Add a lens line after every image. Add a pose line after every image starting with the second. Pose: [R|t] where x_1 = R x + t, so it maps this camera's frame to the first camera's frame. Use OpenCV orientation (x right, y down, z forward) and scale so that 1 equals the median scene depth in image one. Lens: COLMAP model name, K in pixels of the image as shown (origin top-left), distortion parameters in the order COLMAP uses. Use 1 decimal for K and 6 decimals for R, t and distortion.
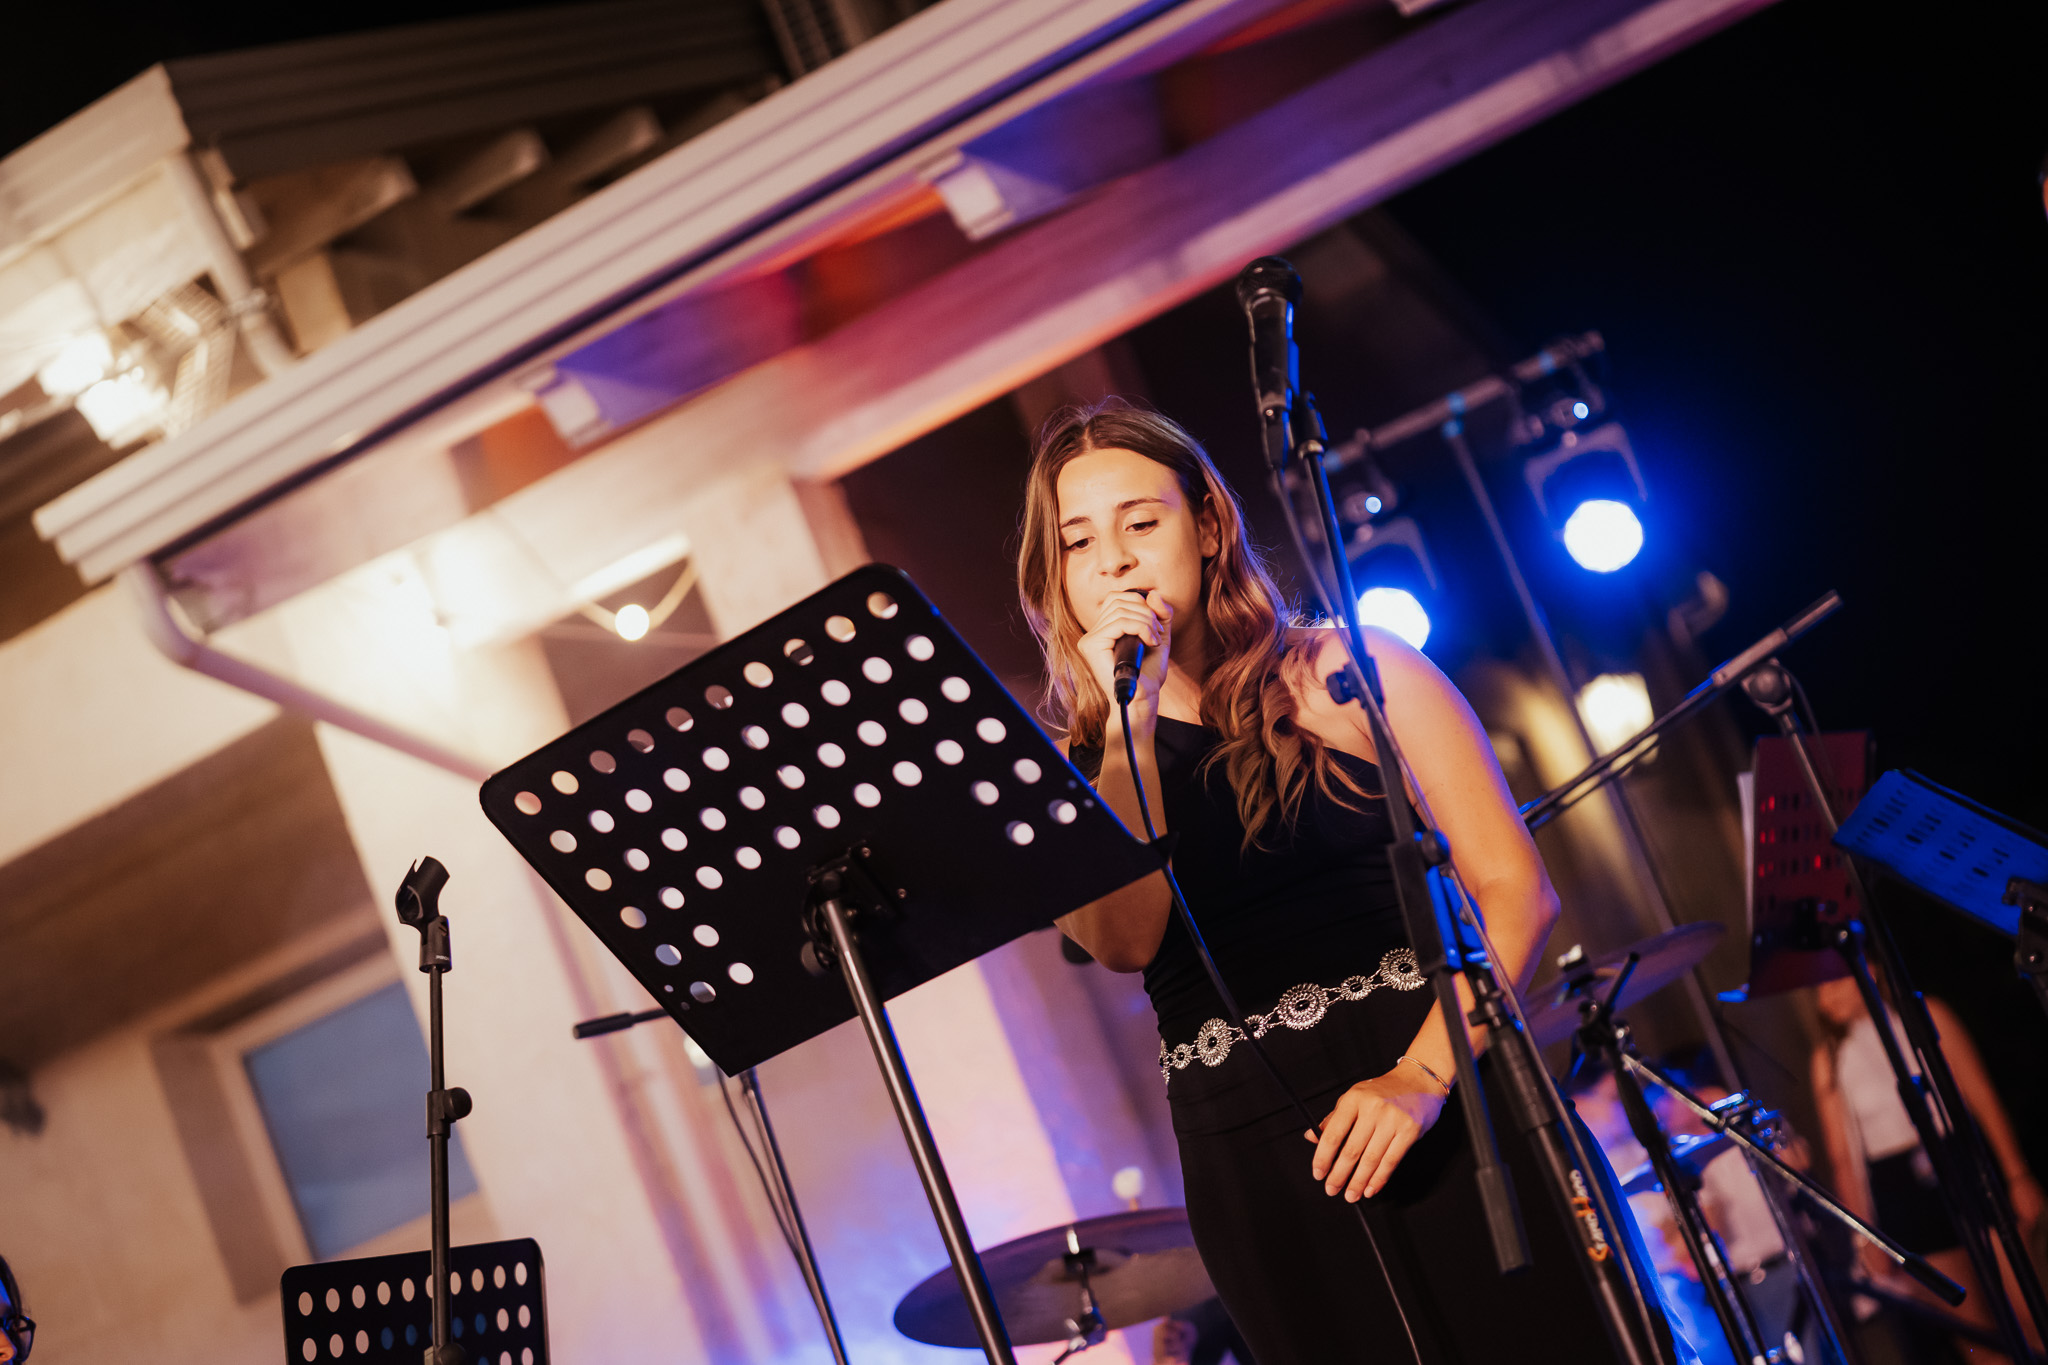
lens RADIAL K [[4182.1, 0, 1026.6], [0, 4182.1, 677.1], [0, 0, 1]] dist [-0.398271, 0.000000]
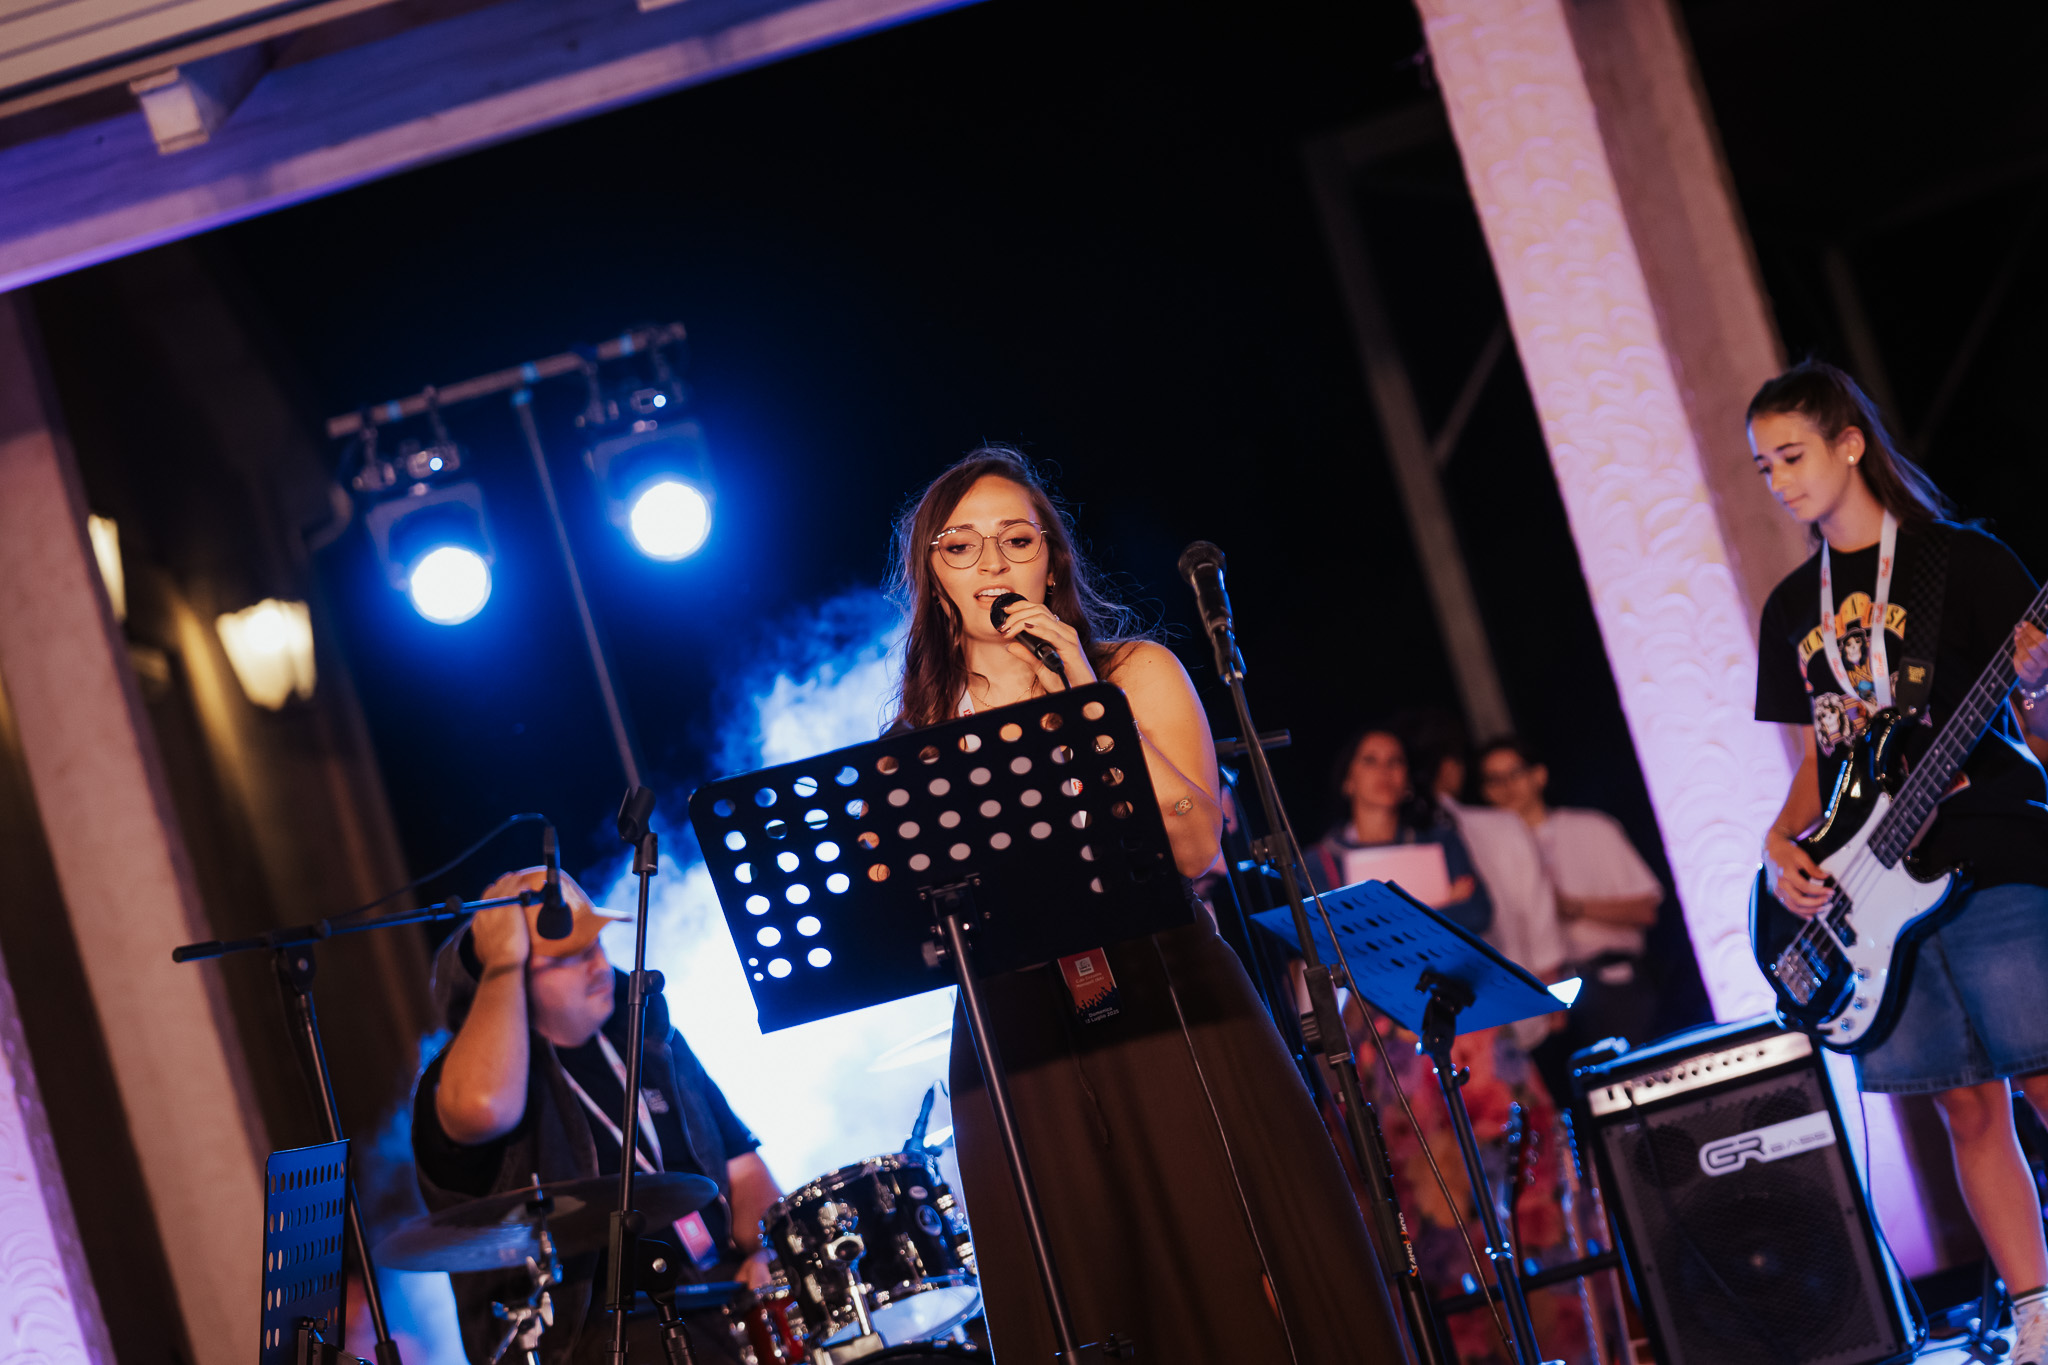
lens RADIAL K [[5481.1, 0, 1035.3], [0, 5481.1, 640.2], [0, 0, 1]] dist [-0.145419, 0.000000]
pose [[0.915511, 0.134254, 0.379230, -0.272066], [-0.141823, 0.989859, -0.008048, -0.009747], [-0.376464, -0.046415, 0.925268, -0.249700]]
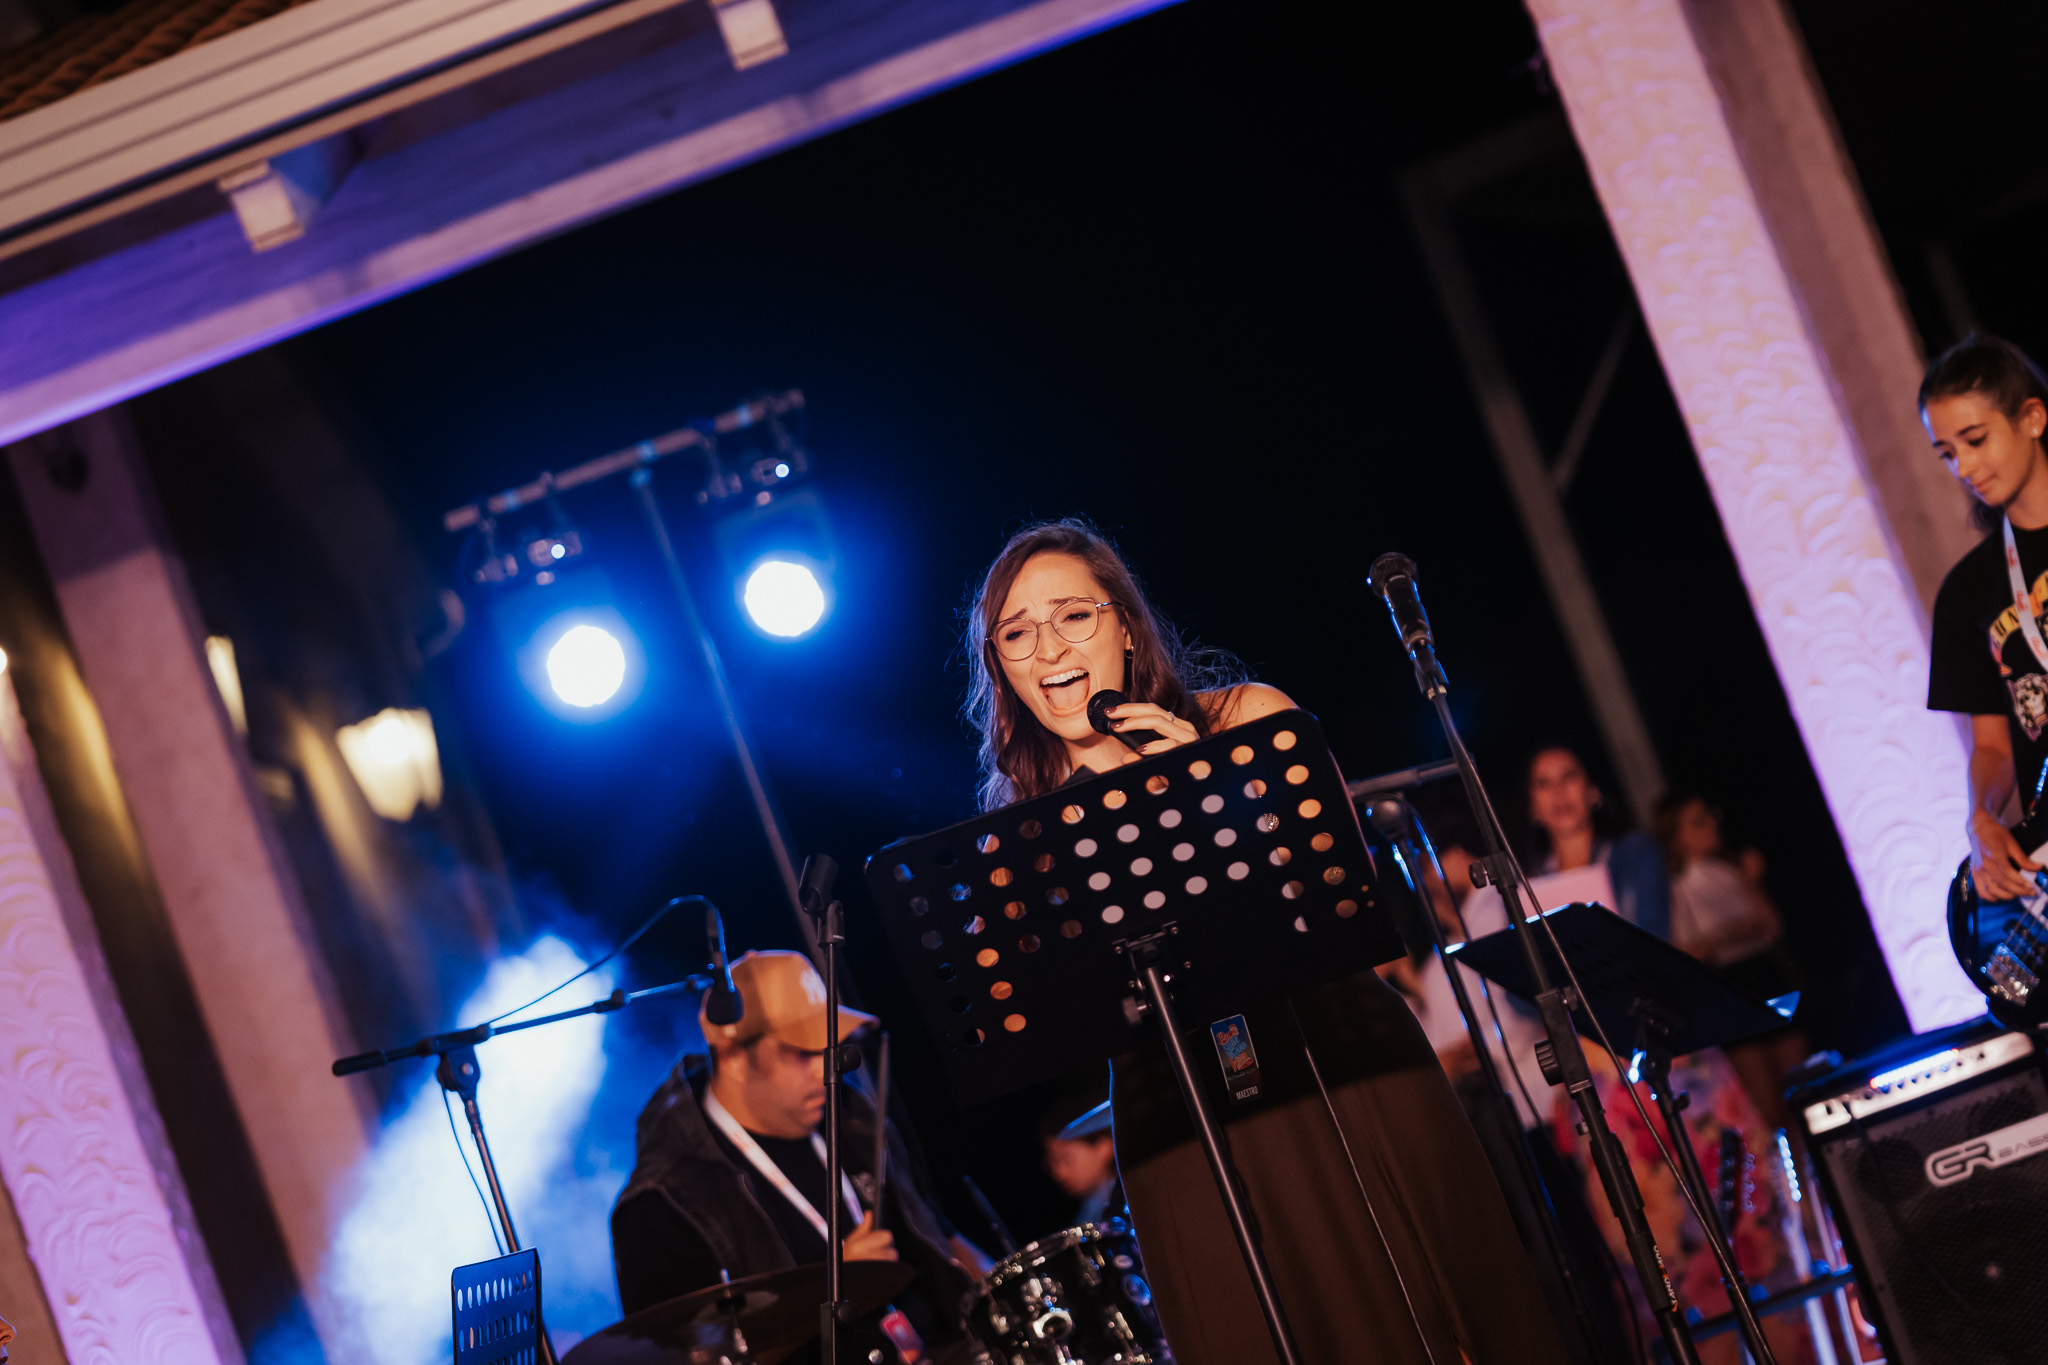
lens RADIAL K [[5481.1, 0, 1031.8], [0, 5481.1, 676.0], [0, 0, 1]] dist [-0.145419, 0.000000]
pose [[0.930477, 0.070715, 0.359462, -0.266684], [-0.071184, 0.997392, -0.011951, -0.005308], [-0.359369, -0.014468, 0.933083, -0.214252]]
